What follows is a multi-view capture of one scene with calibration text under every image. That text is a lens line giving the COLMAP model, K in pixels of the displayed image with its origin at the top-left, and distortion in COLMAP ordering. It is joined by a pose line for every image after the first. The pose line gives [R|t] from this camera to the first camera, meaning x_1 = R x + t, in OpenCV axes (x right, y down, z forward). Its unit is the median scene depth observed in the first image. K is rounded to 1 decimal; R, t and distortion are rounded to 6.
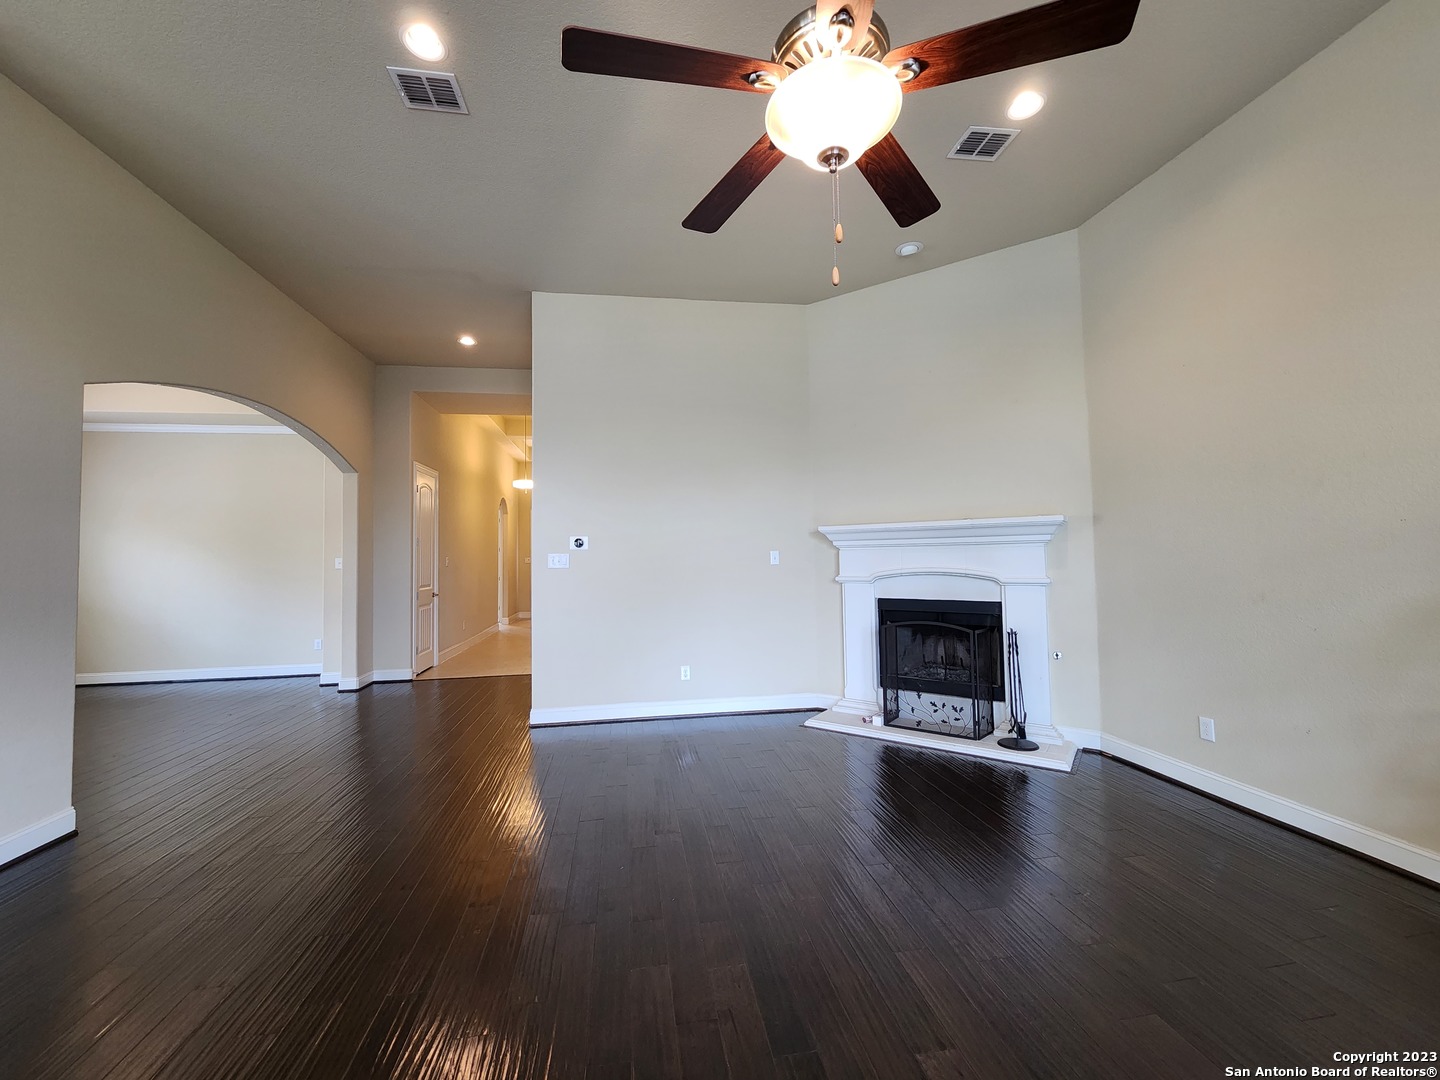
lens RADIAL K [[586.2, 0, 715.2], [0, 586.2, 529.5], [0, 0, 1]] dist [0.000068, -0.000581]
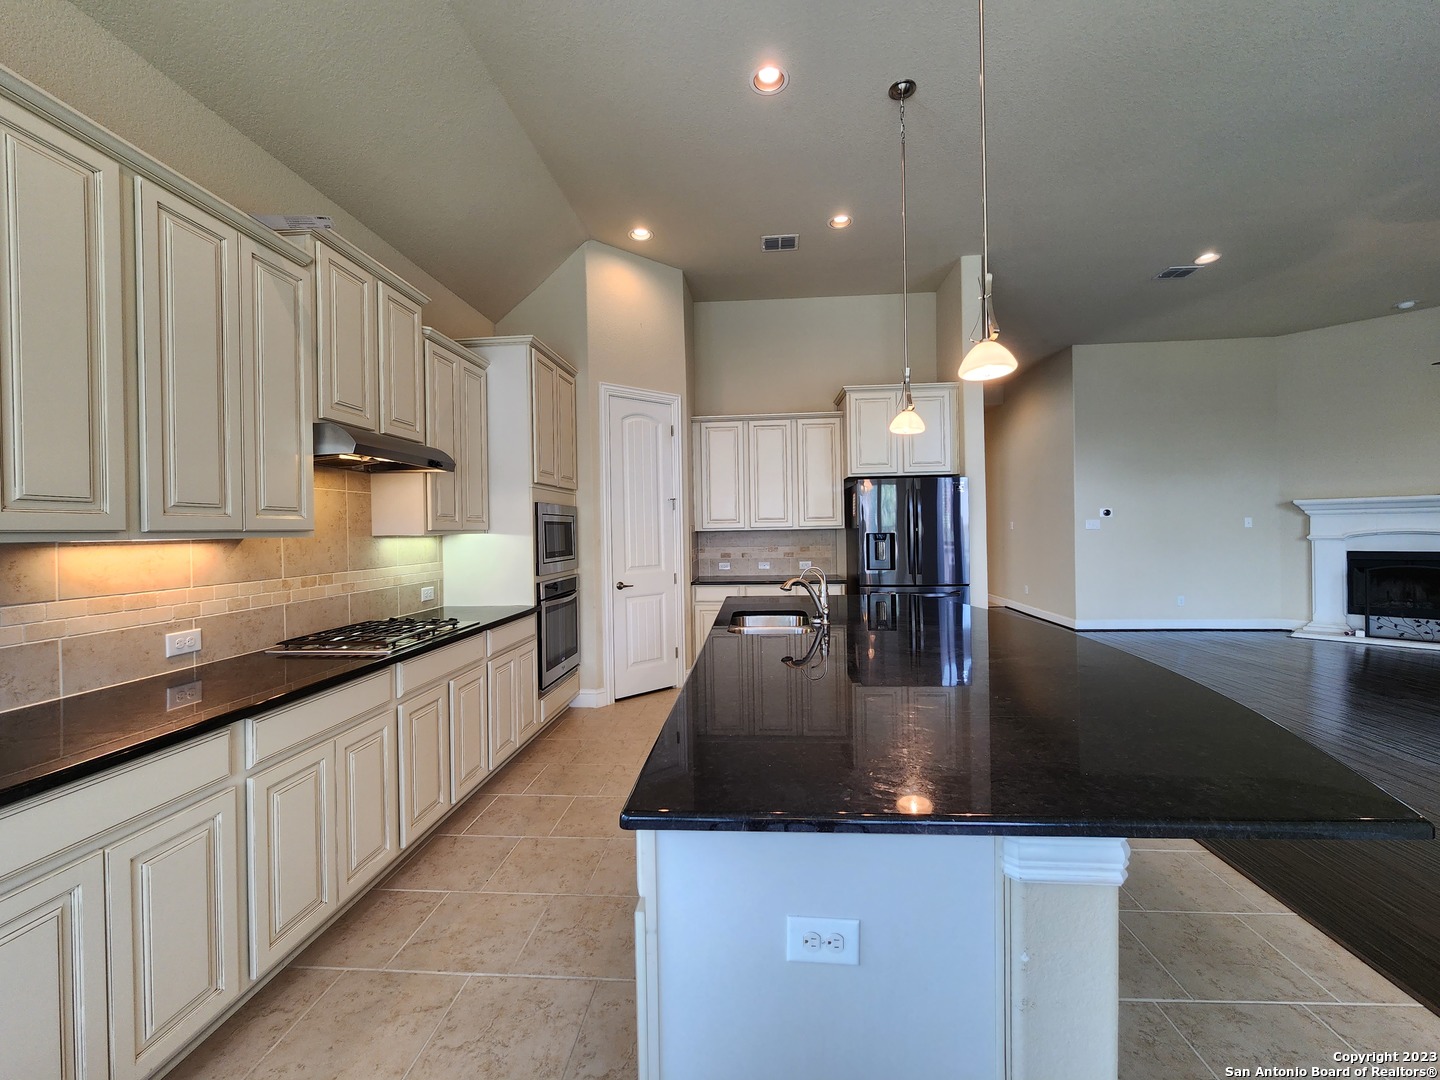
lens RADIAL K [[586.2, 0, 720.4], [0, 586.2, 528.8], [0, 0, 1]] dist [0.000068, -0.000581]
pose [[0.972316, 0.002535, -0.233656, -0.854933], [0.008407, 0.998914, 0.045822, -0.012940], [0.233519, -0.046518, 0.971239, -0.712357]]
